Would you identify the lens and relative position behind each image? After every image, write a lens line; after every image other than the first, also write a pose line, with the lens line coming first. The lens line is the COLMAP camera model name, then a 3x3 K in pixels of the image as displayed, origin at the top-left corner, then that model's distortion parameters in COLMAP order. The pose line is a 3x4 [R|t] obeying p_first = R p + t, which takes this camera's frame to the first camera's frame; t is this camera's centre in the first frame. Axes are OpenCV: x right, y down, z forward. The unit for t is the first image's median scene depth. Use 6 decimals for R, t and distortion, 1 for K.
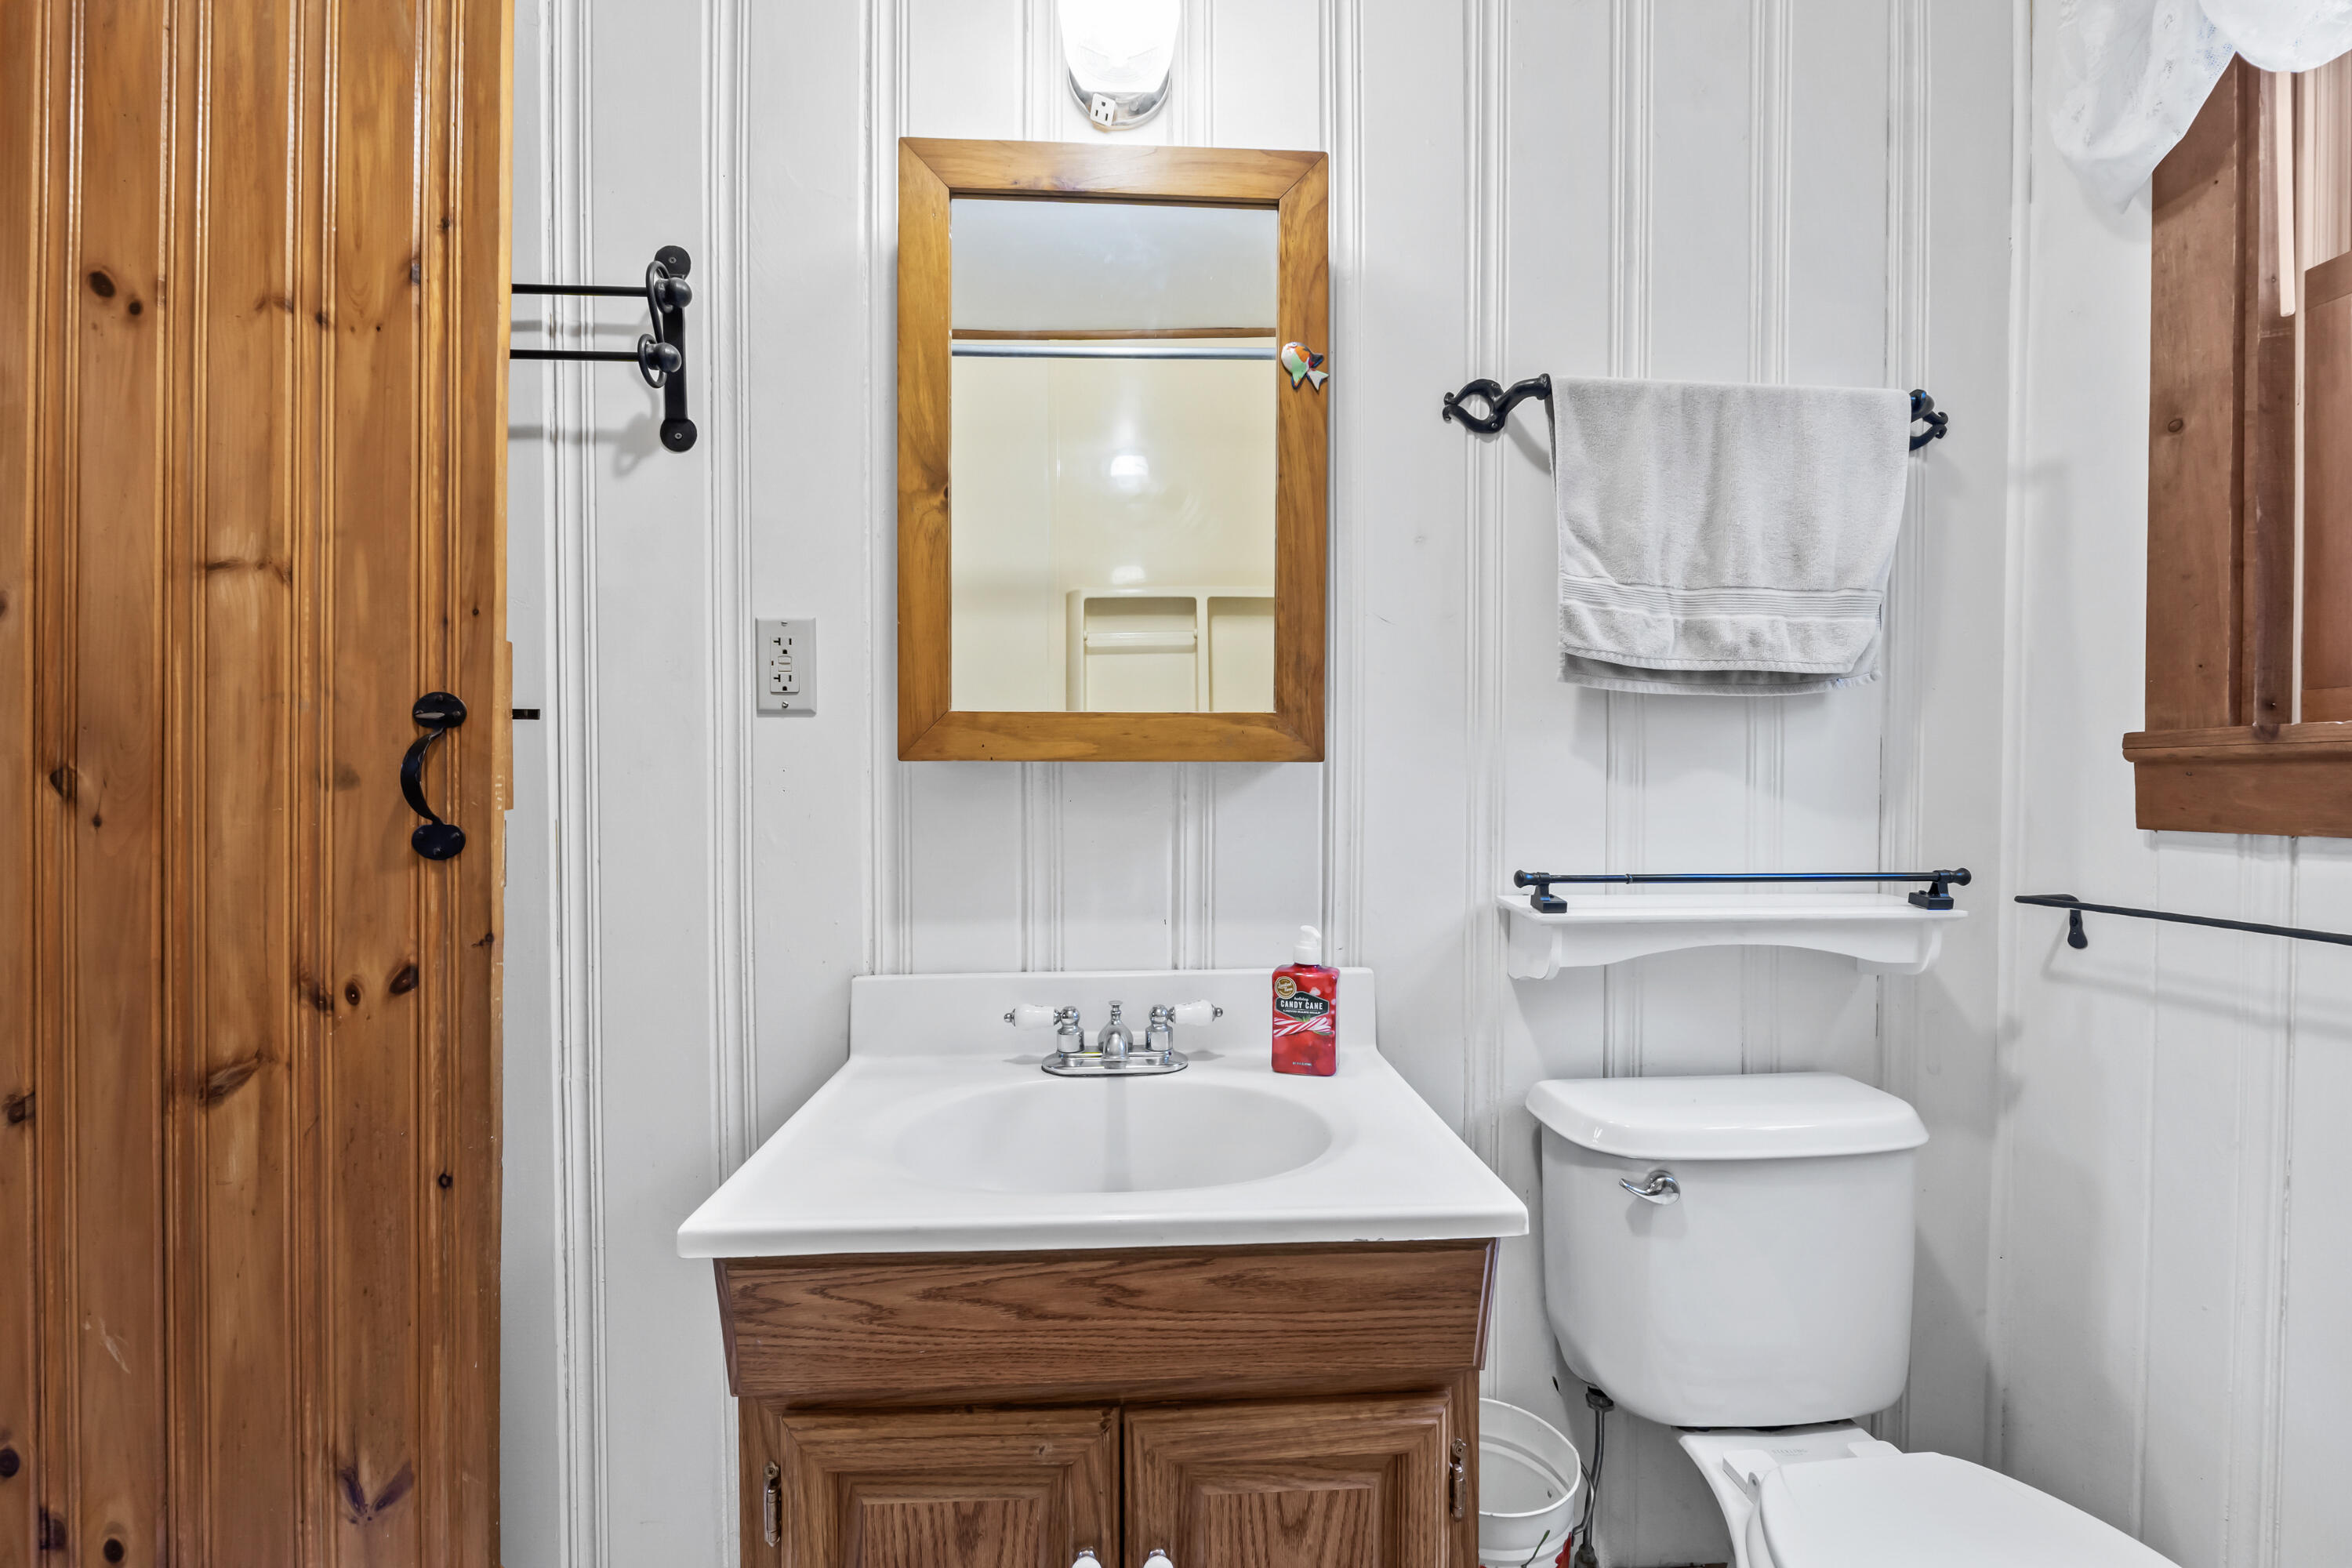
lens RADIAL K [[1001.4, 0, 1168.0], [0, 1001.4, 796.2], [0, 0, 1]] dist [-0.006881, -0.000599]
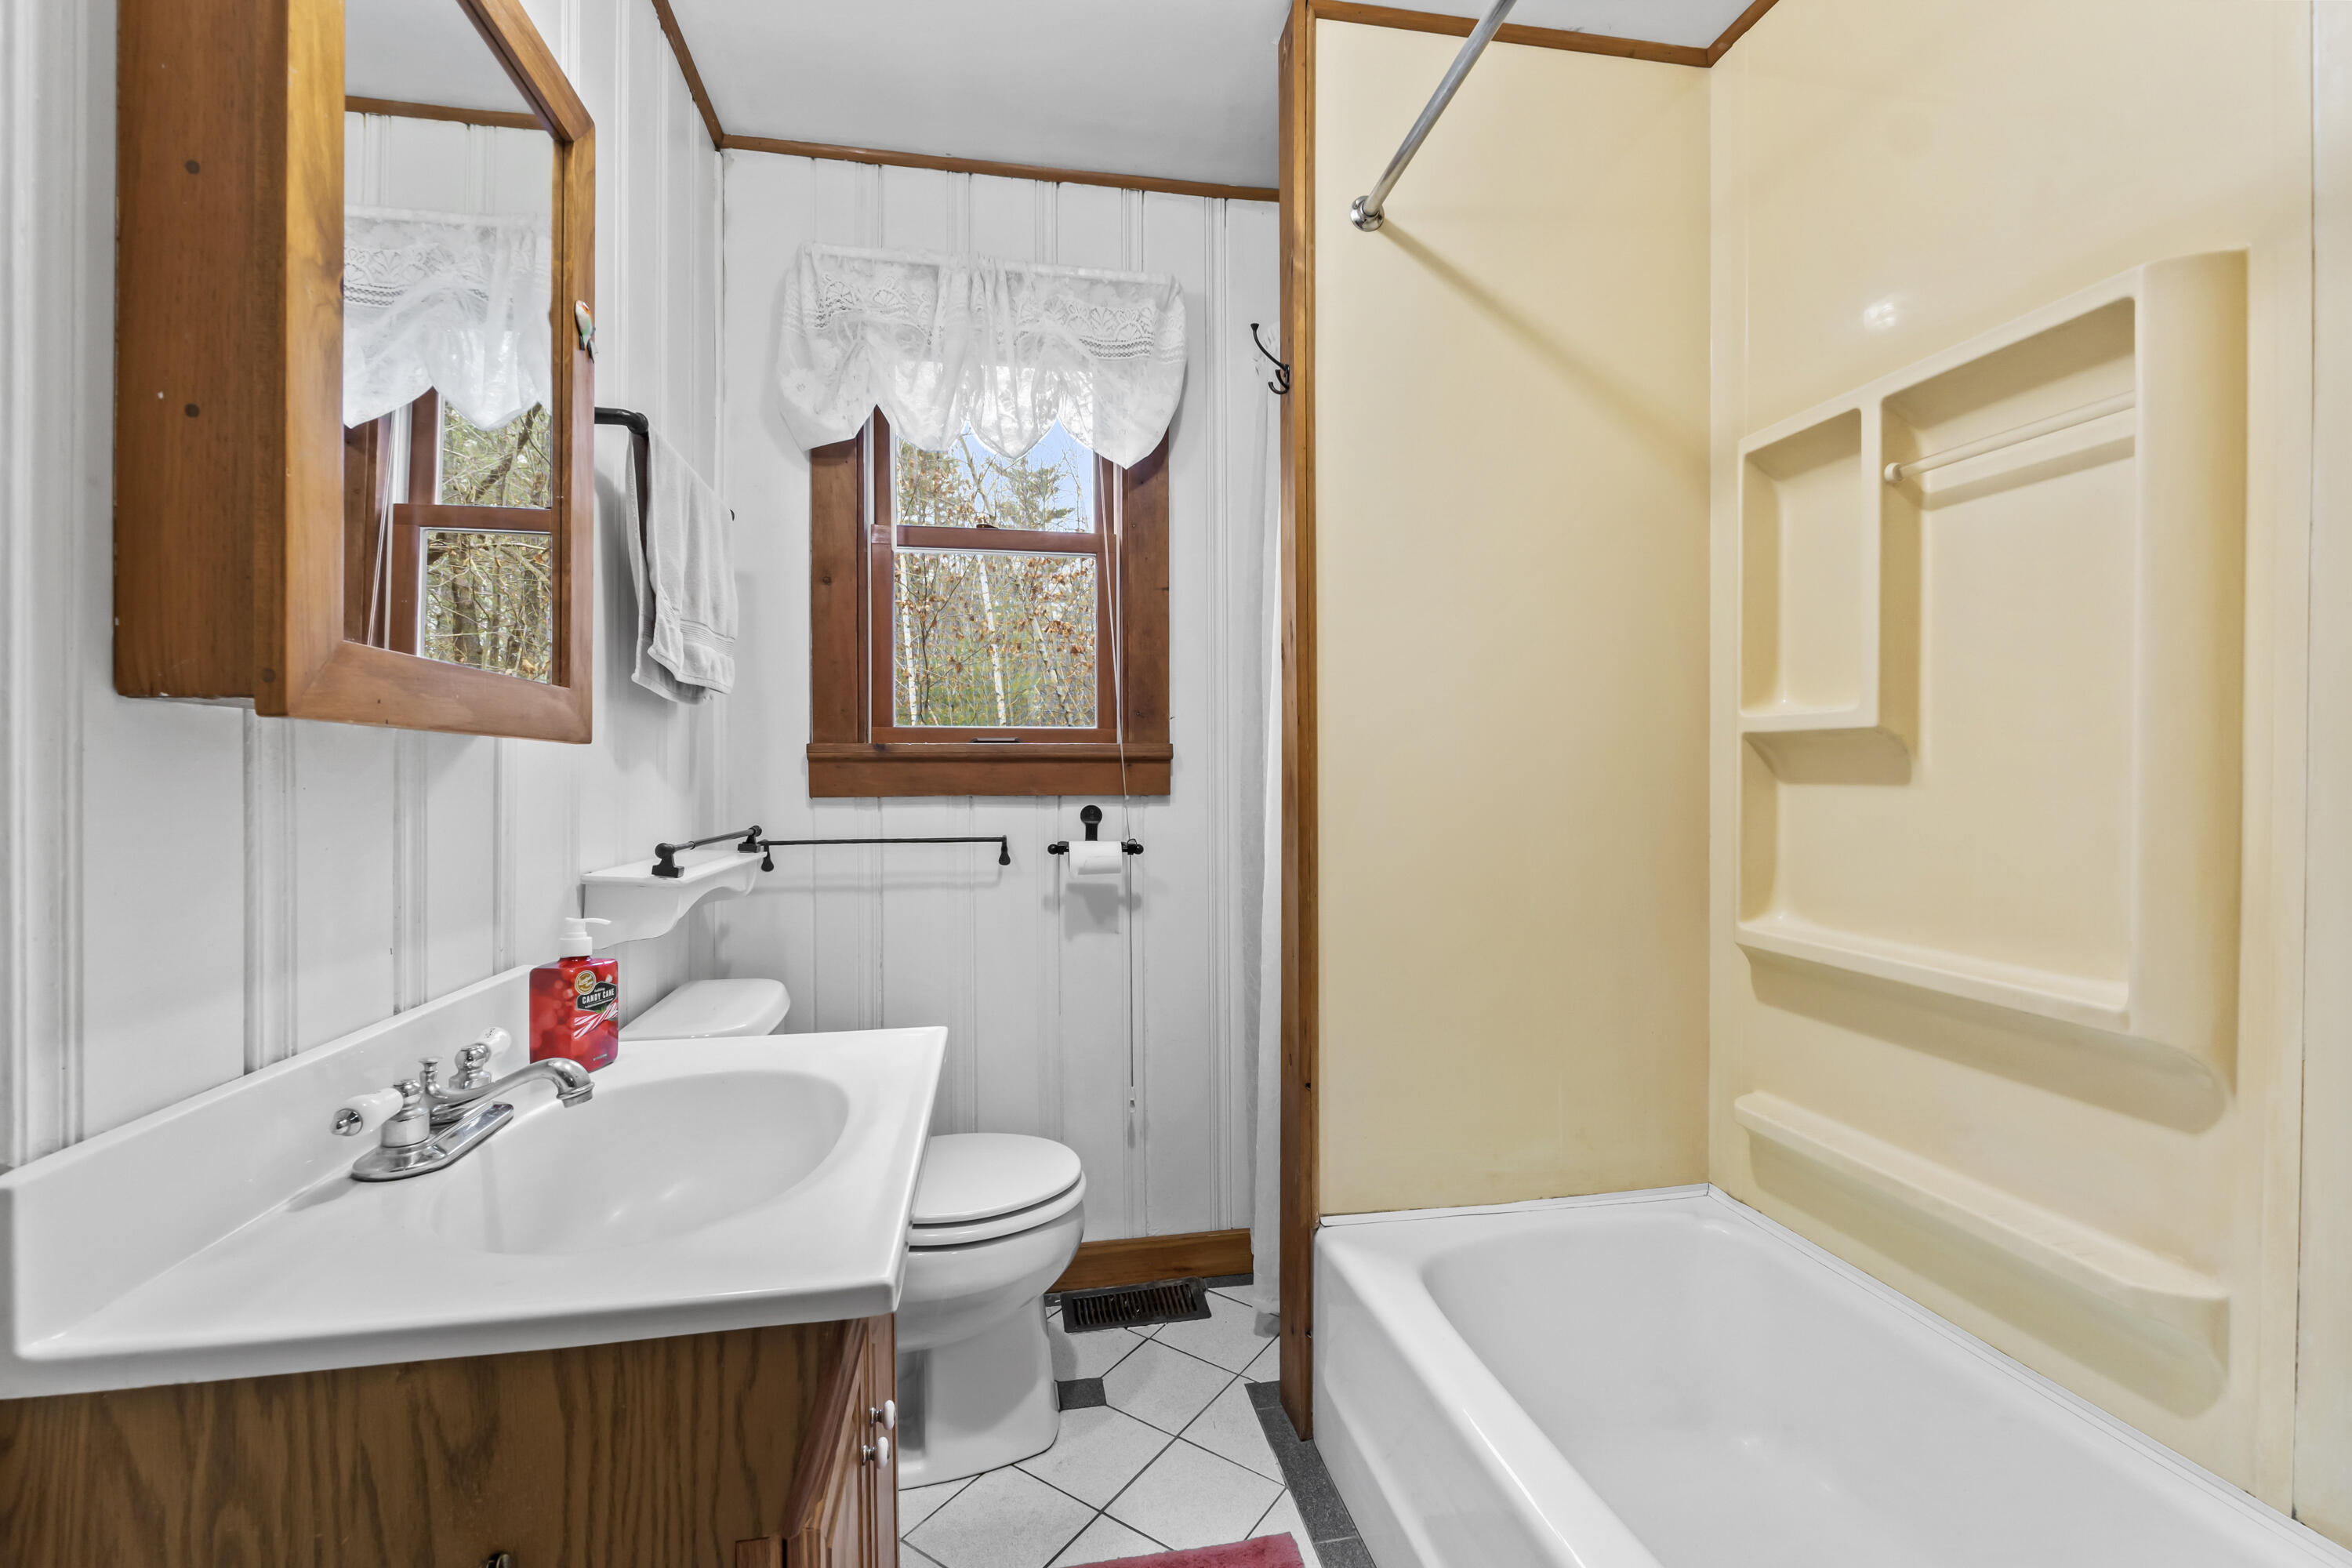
lens RADIAL K [[1001.4, 0, 1170.0], [0, 1001.4, 777.2], [0, 0, 1]] dist [-0.006881, -0.000599]
pose [[-0.126659, 0.000932, 0.991946, -0.914877], [0.005804, 0.999983, -0.000198, 0.000555], [-0.991929, 0.005732, -0.126662, 0.588770]]
